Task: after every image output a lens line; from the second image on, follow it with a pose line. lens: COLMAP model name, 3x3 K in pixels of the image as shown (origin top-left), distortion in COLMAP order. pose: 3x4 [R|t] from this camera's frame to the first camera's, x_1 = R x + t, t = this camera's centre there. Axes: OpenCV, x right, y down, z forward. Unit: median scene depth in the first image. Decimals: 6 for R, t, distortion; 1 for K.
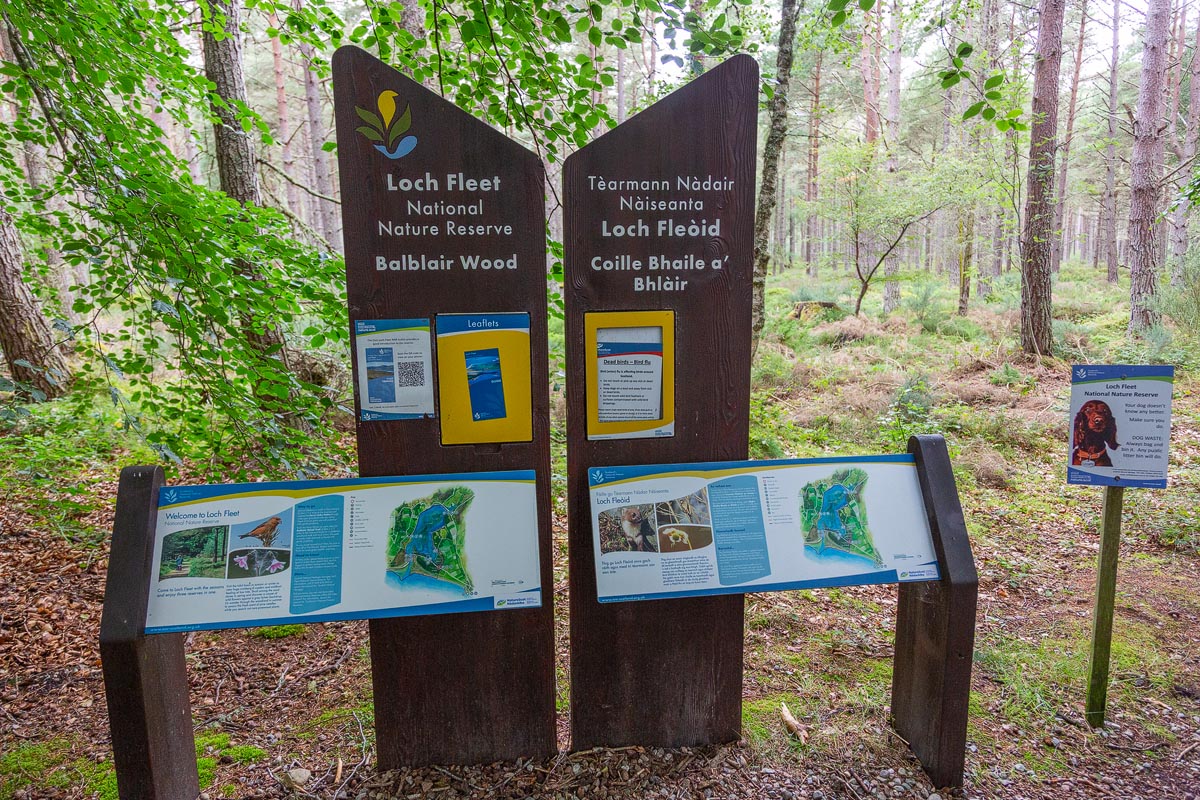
lens RADIAL K [[783.8, 0, 599.6], [0, 783.8, 399.1], [0, 0, 1]] dist [-0.010550, -0.001491]
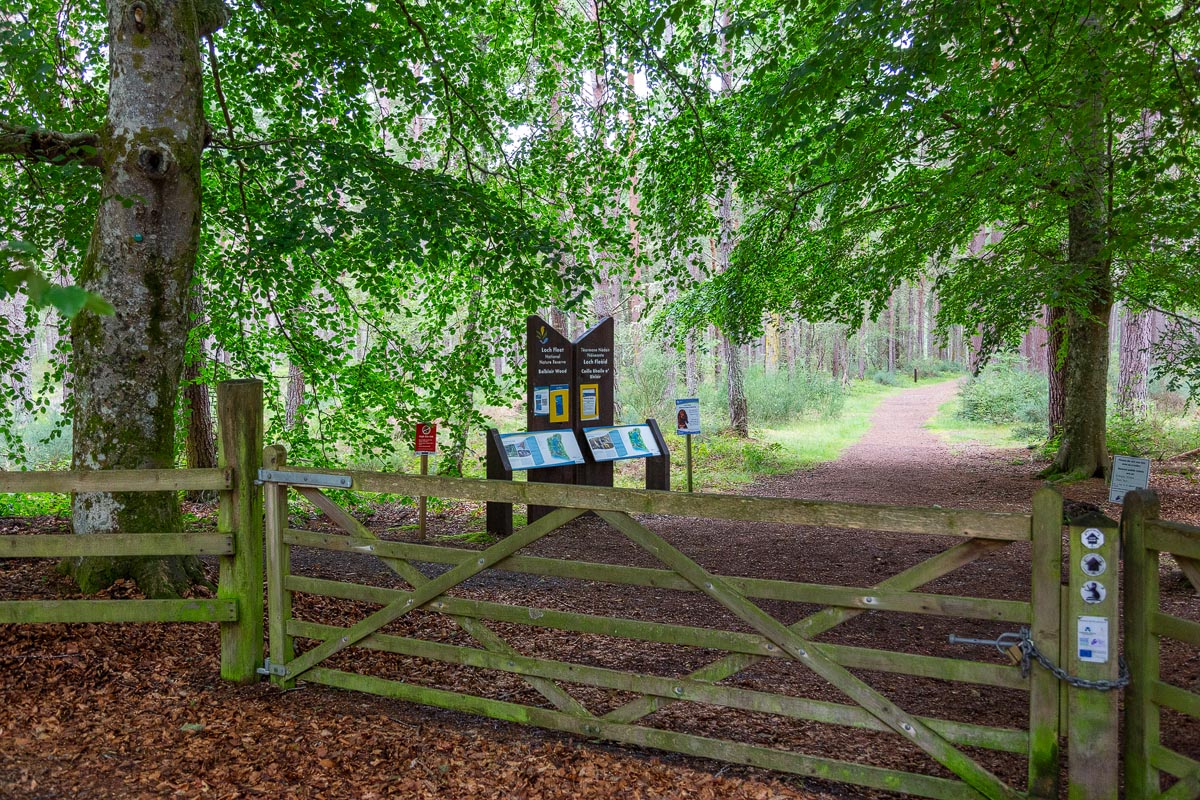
lens RADIAL K [[1105.9, 0, 600.2], [0, 1105.9, 401.0], [0, 0, 1]] dist [0.000922, 0.000000]
pose [[0.792370, -0.021343, 0.609667, -3.182800], [0.098228, 0.990811, -0.092979, 0.465928], [-0.602080, 0.133560, 0.787185, -3.184398]]
